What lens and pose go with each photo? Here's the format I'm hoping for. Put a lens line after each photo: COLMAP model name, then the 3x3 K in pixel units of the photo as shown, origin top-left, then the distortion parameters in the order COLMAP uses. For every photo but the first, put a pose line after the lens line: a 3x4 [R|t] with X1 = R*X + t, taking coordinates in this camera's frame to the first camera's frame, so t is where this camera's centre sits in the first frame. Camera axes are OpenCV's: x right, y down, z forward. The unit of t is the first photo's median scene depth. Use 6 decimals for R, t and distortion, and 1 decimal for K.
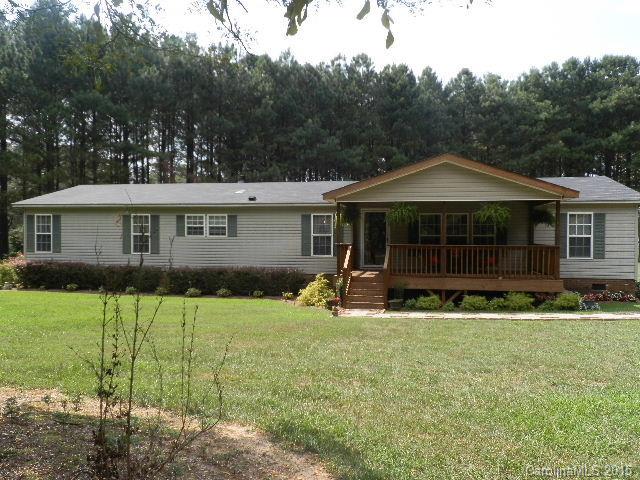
lens RADIAL K [[538.3, 0, 321.5], [0, 538.3, 242.6], [0, 0, 1]] dist [0.013822, 0.002292]
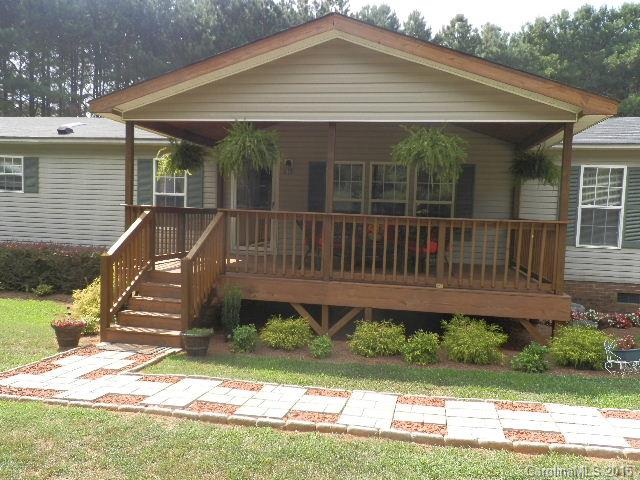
lens RADIAL K [[538.3, 0, 318.3], [0, 538.3, 237.8], [0, 0, 1]] dist [0.013822, 0.002292]
pose [[0.999528, 0.030573, -0.003118, 0.075654], [-0.030422, 0.998719, 0.040432, 0.002479], [0.004350, -0.040318, 0.999177, 0.176381]]
